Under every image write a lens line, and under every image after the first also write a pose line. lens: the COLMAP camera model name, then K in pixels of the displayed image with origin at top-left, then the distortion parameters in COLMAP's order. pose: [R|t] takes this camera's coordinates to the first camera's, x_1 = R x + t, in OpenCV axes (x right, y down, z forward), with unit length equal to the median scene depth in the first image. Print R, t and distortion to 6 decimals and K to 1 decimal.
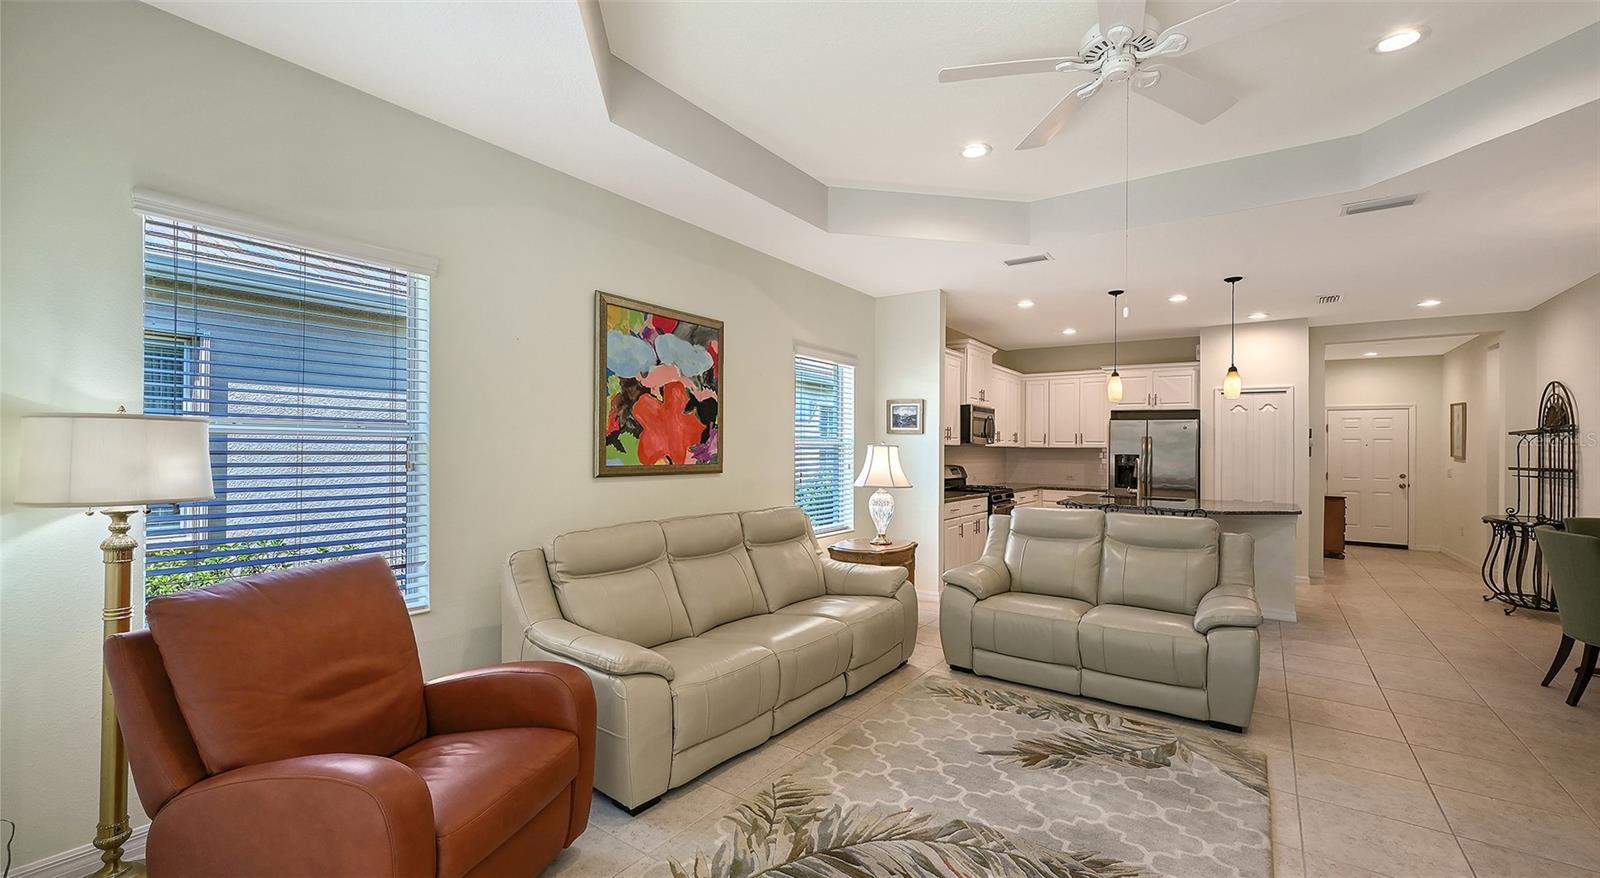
lens RADIAL K [[643.5, 0, 807.3], [0, 643.5, 443.5], [0, 0, 1]] dist [0.000300, 0.000502]
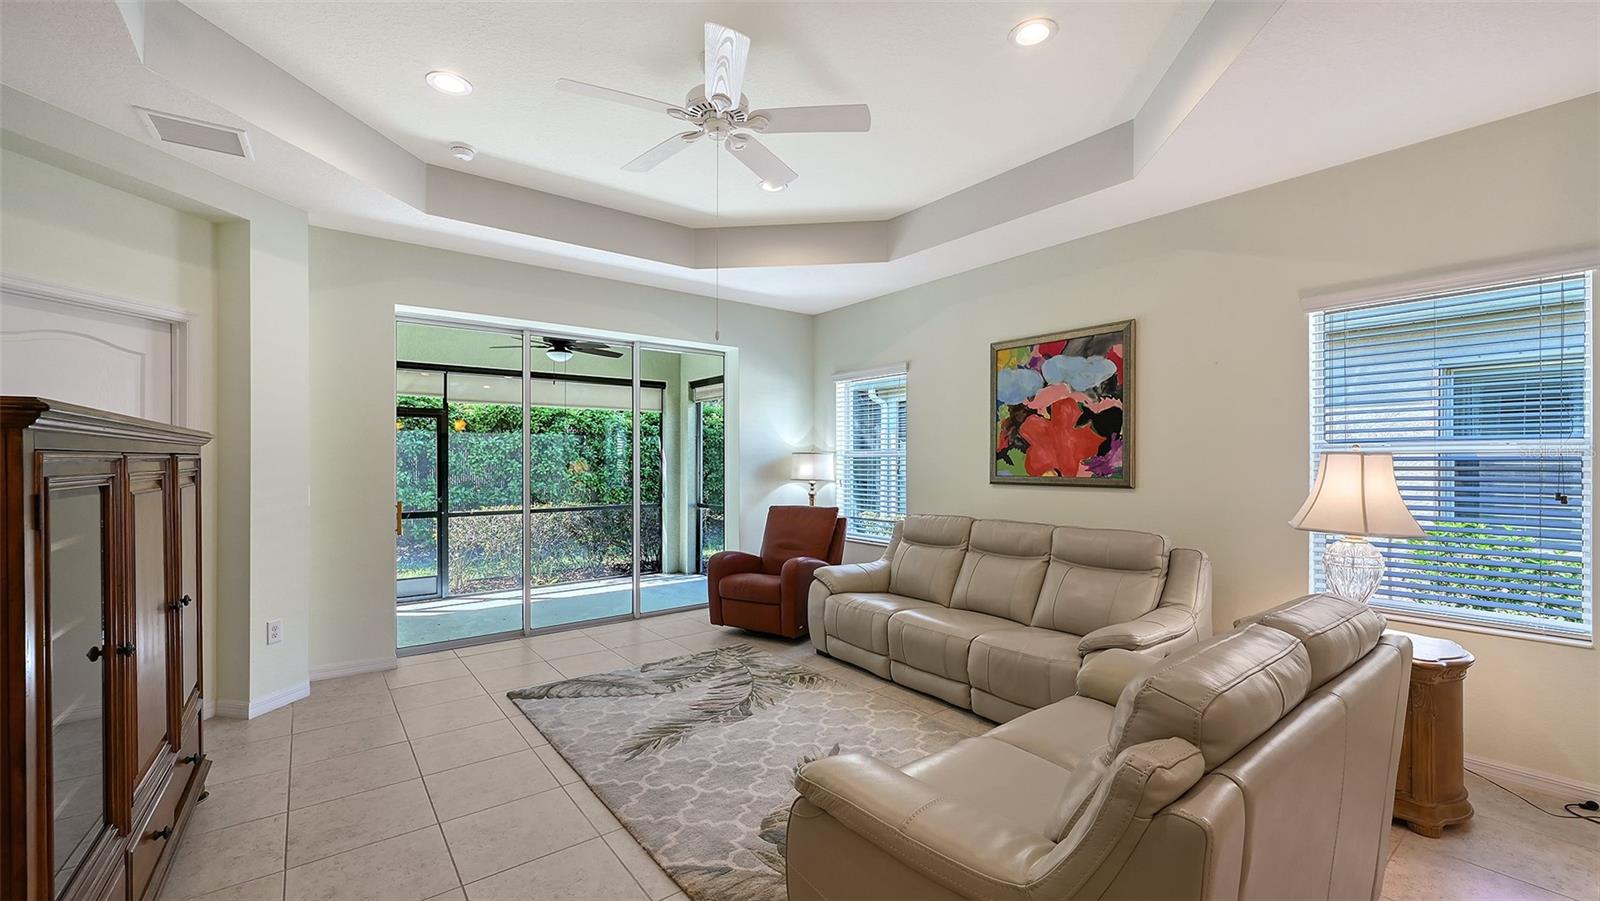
lens RADIAL K [[646.1, 0, 805.4], [0, 646.1, 461.3], [0, 0, 1]] dist [-0.001387, 0.000740]
pose [[-0.290666, -0.012005, -0.956749, 0.917199], [0.004078, 0.999897, -0.013785, 0.019597], [0.956816, -0.007909, -0.290587, 0.884841]]
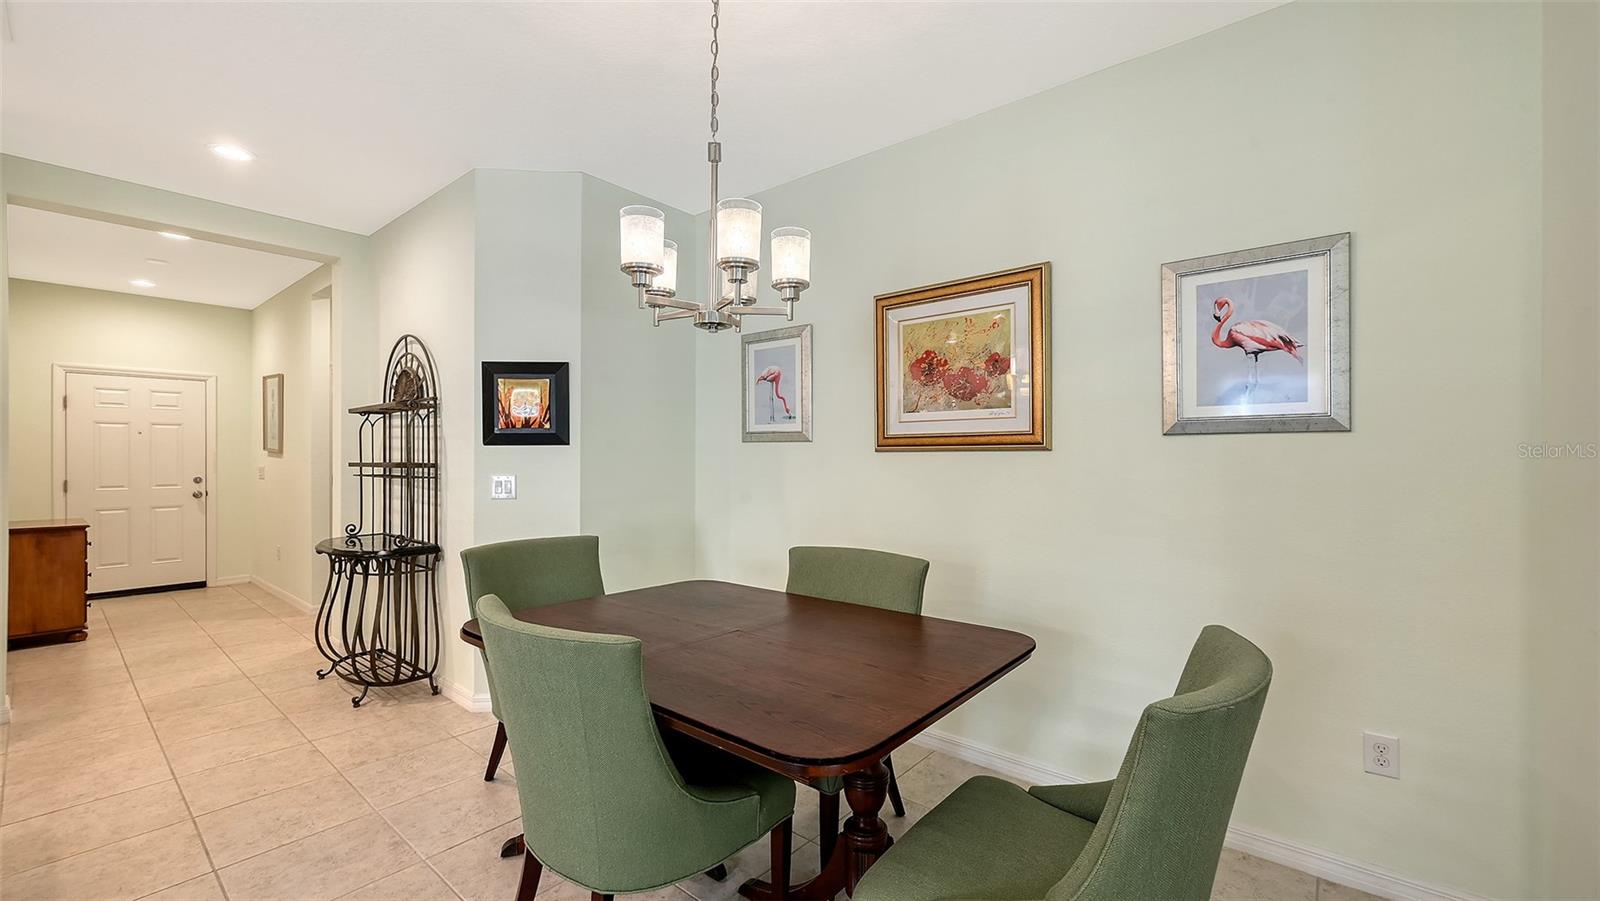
lens RADIAL K [[646.1, 0, 799.0], [0, 646.1, 456.1], [0, 0, 1]] dist [-0.001387, 0.000740]
pose [[0.086598, -0.014698, 0.996135, 0.707959], [-0.006798, 0.999859, 0.015344, 0.025339], [-0.996220, -0.008100, 0.086486, 0.726539]]
